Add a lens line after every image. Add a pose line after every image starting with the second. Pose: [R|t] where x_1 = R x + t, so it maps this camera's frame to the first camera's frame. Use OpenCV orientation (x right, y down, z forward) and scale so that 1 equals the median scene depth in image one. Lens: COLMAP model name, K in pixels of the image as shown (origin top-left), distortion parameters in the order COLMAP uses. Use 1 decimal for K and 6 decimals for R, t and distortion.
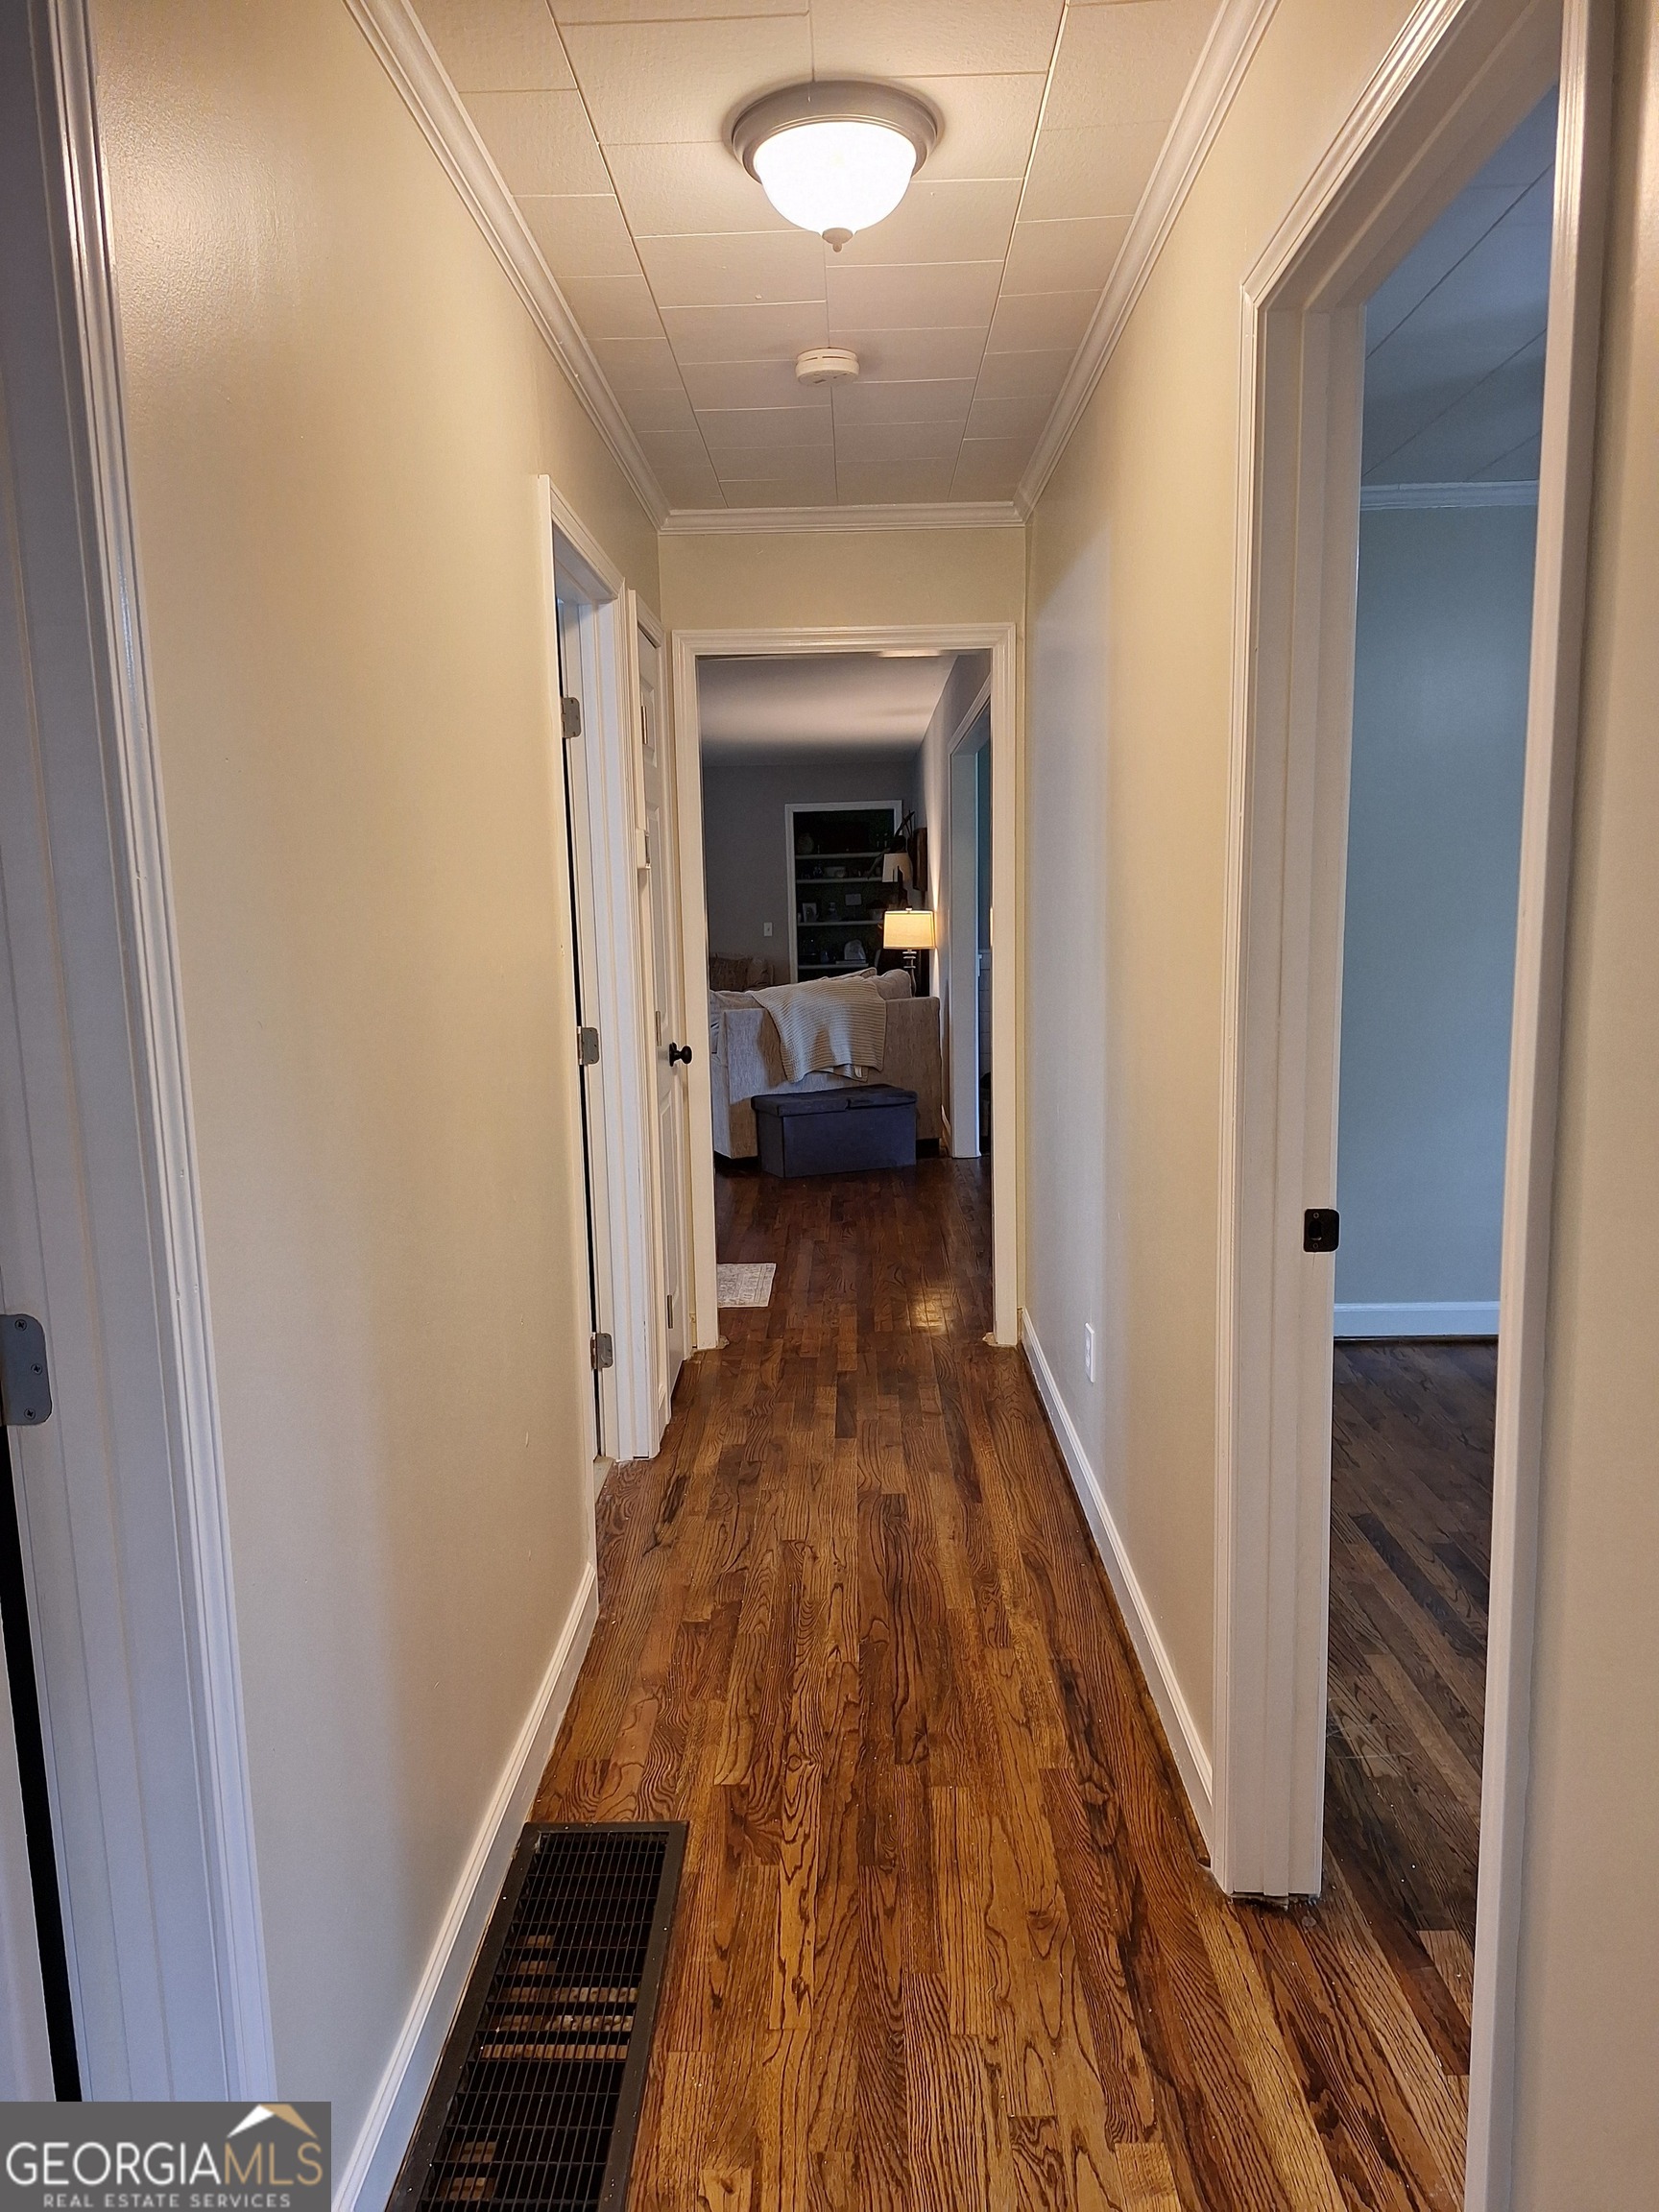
lens RADIAL K [[1535.0, 0, 829.8], [0, 1535.0, 1111.5], [0, 0, 1]] dist [0.048835, -0.054605]
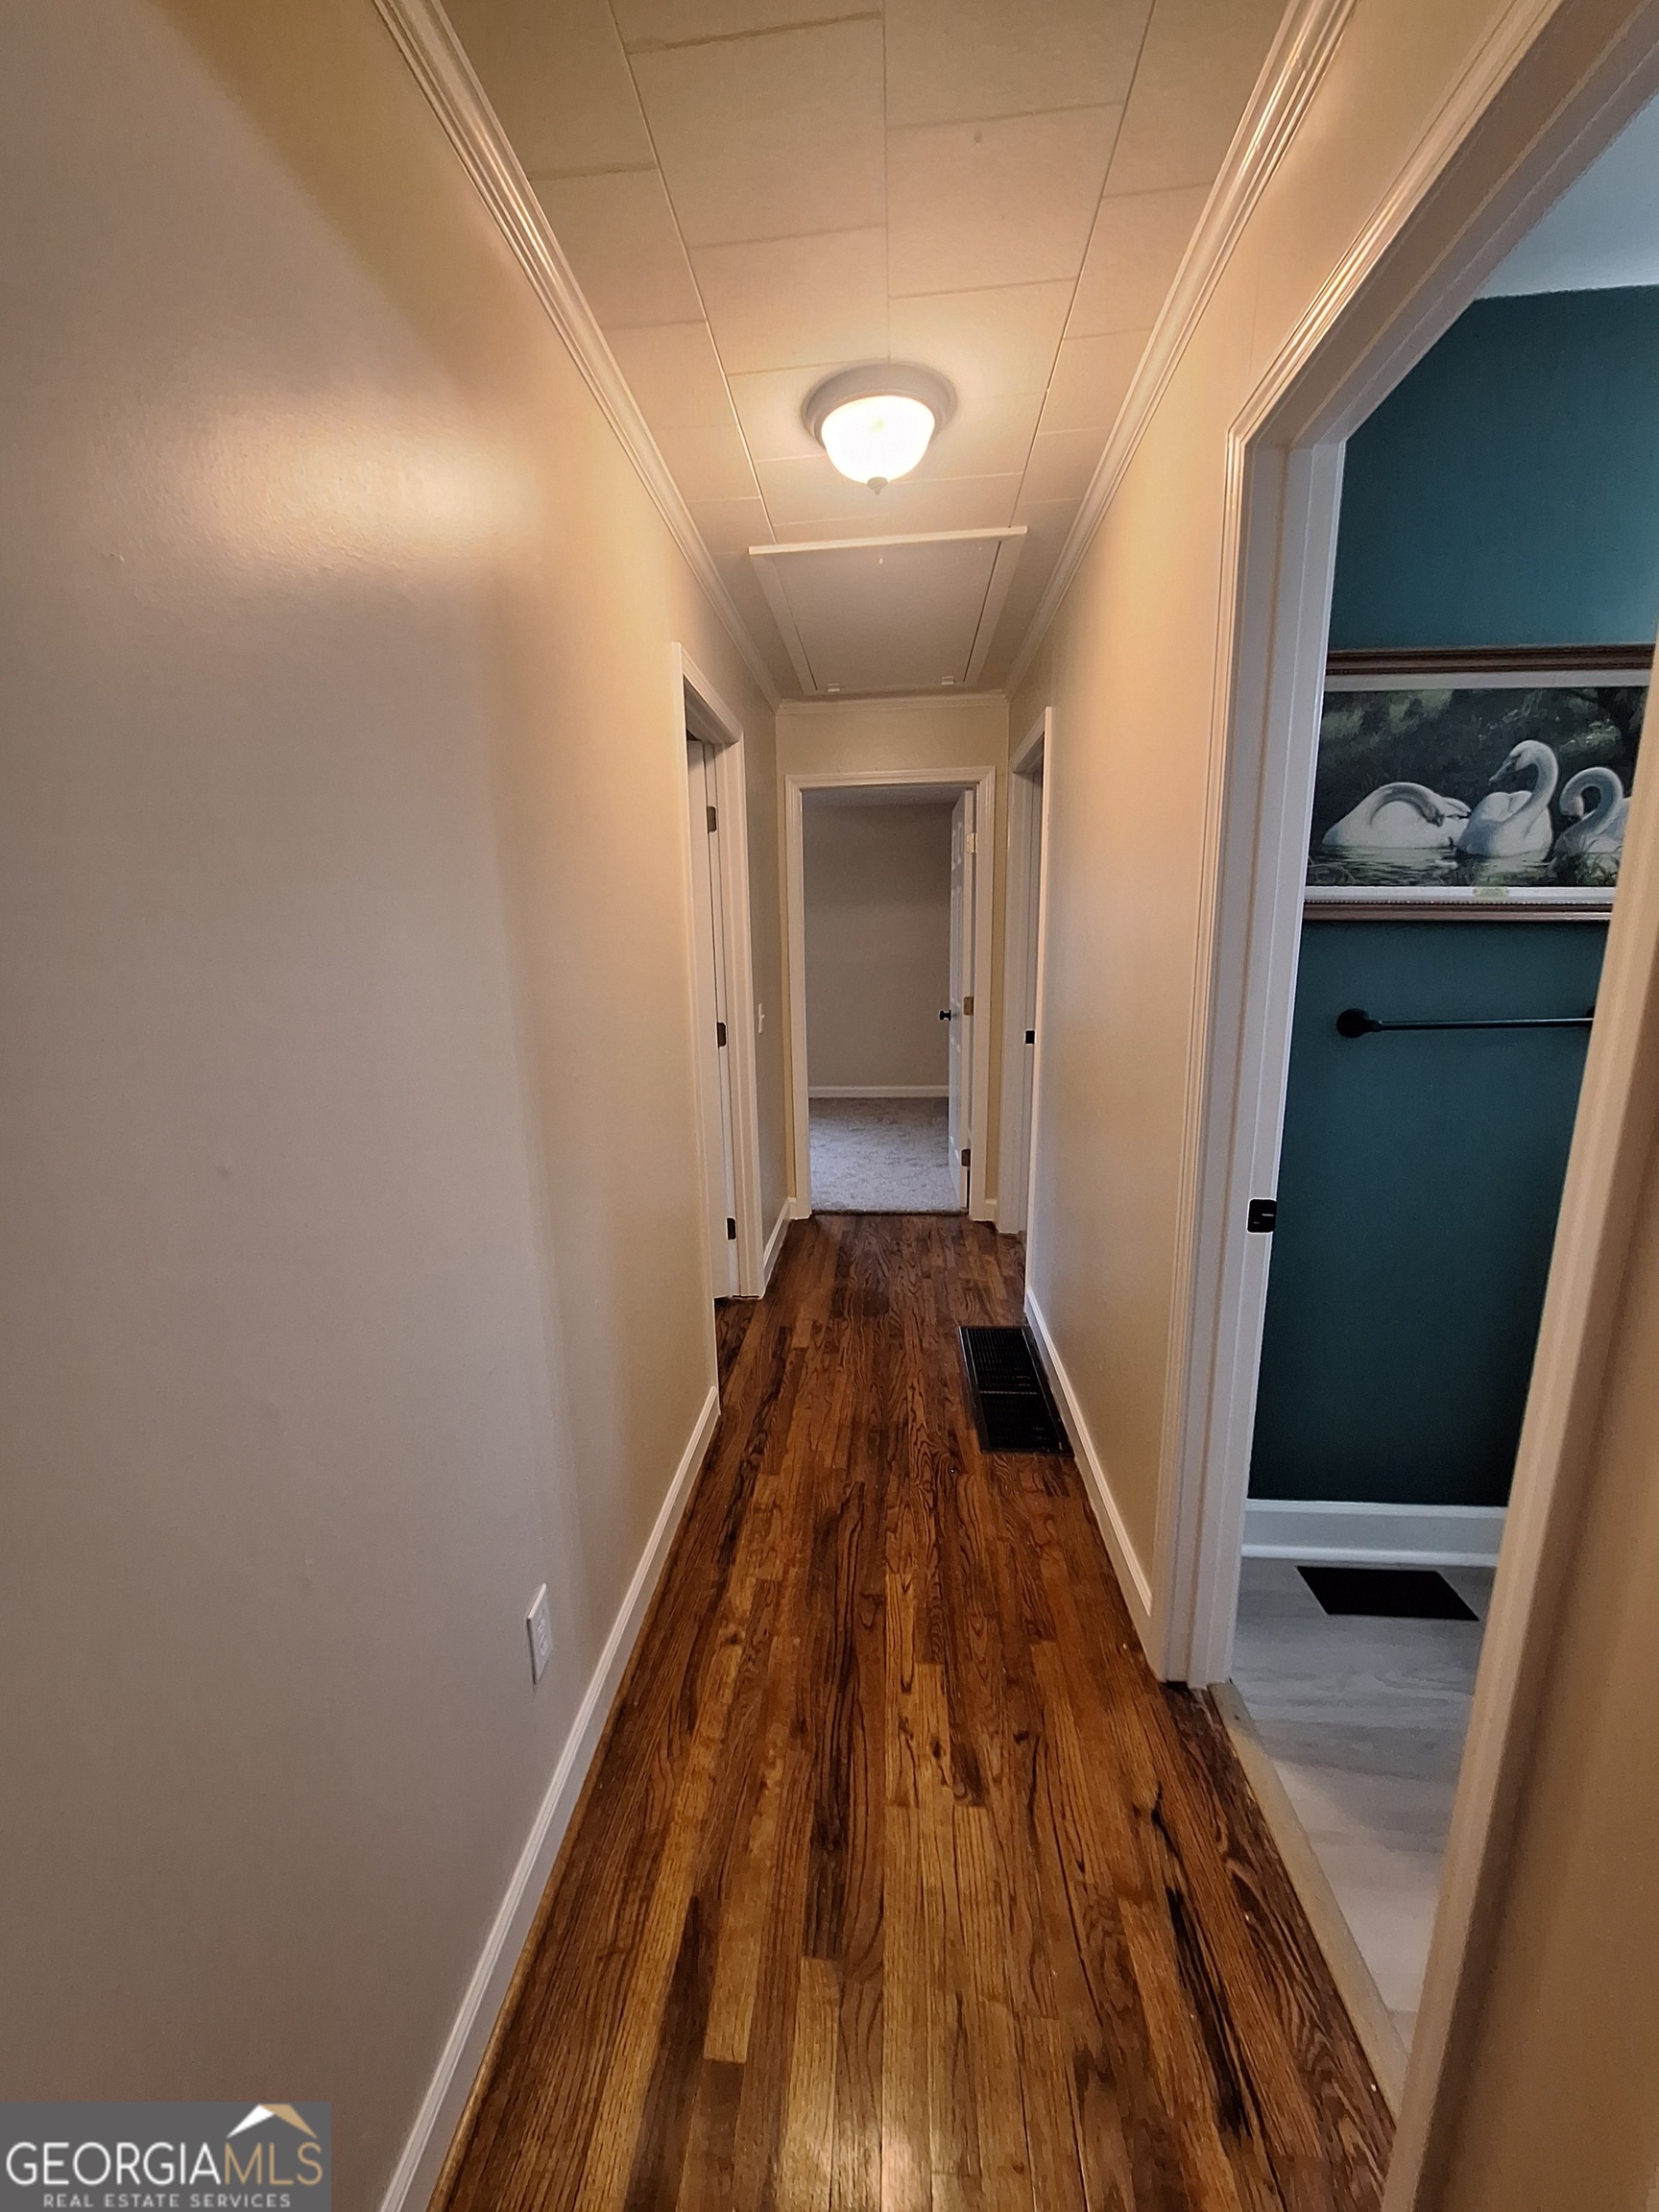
lens RADIAL K [[868.8, 0, 813.1], [0, 868.8, 1120.6], [0, 0, 1]] dist [0.003592, 0.000332]
pose [[-0.996061, 0.035408, 0.081293, 0.008739], [0.061351, 0.937134, 0.343534, -0.259479], [-0.064019, 0.347168, -0.935615, 1.770544]]
